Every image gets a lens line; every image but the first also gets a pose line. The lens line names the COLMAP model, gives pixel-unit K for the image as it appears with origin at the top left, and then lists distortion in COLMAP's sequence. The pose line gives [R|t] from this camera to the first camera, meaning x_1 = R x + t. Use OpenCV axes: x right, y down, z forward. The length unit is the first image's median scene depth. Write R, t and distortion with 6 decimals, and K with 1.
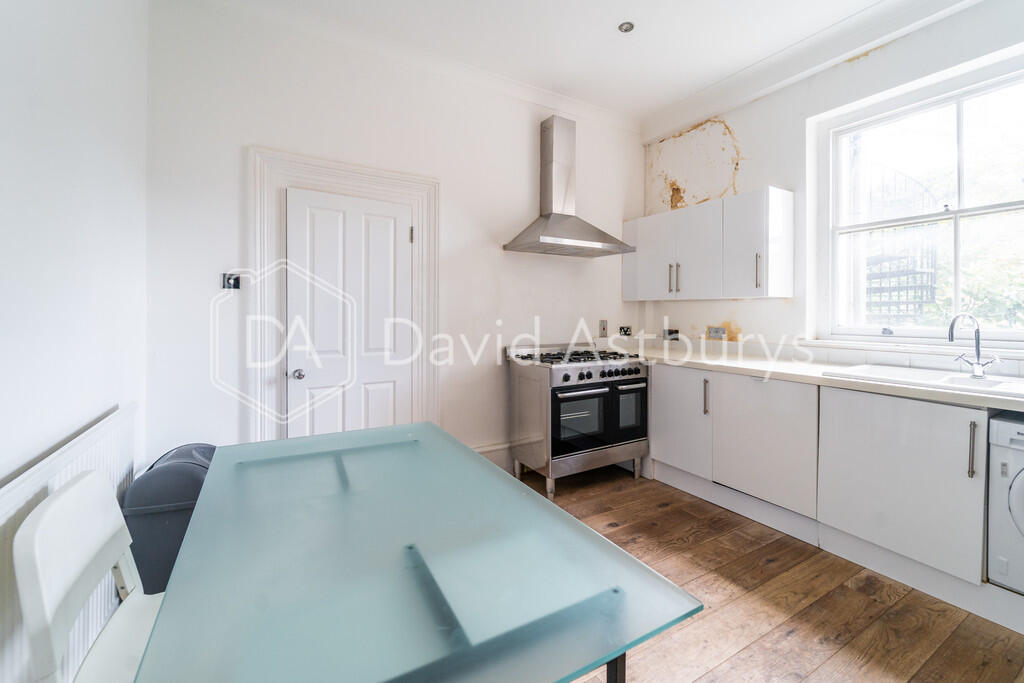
lens RADIAL K [[422.7, 0, 507.0], [0, 422.7, 309.6], [0, 0, 1]] dist [0.000897, 0.000219]
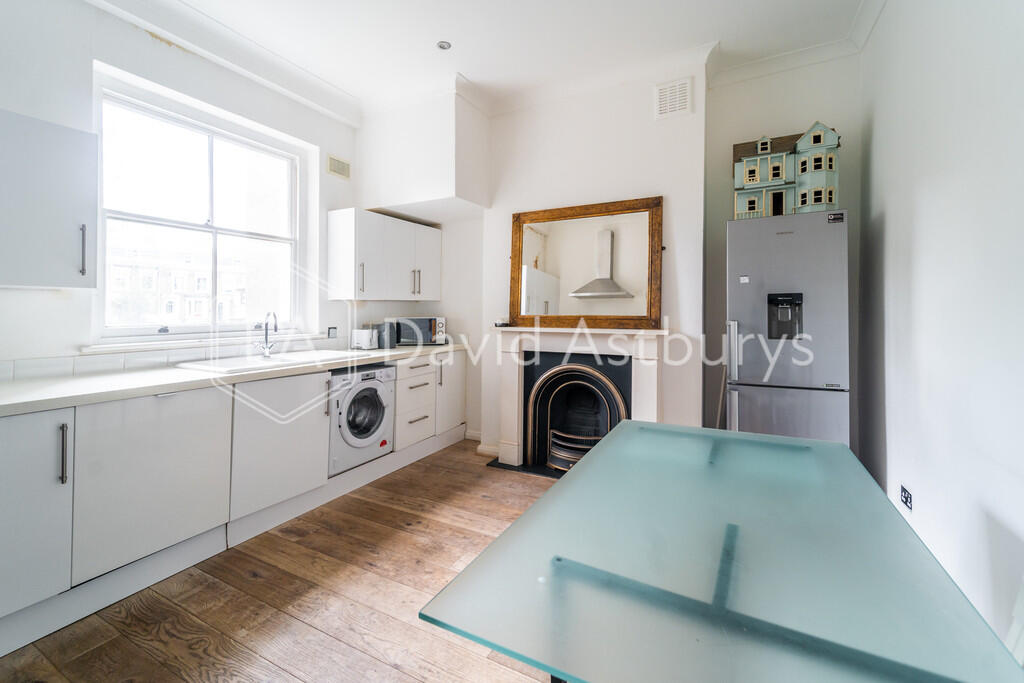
lens RADIAL K [[422.7, 0, 523.0], [0, 422.7, 311.8], [0, 0, 1]] dist [0.000897, 0.000219]
pose [[-0.544884, -0.008836, 0.838465, -0.512683], [-0.008178, 0.999953, 0.005224, -0.003017], [-0.838472, -0.004010, -0.544930, 1.064936]]
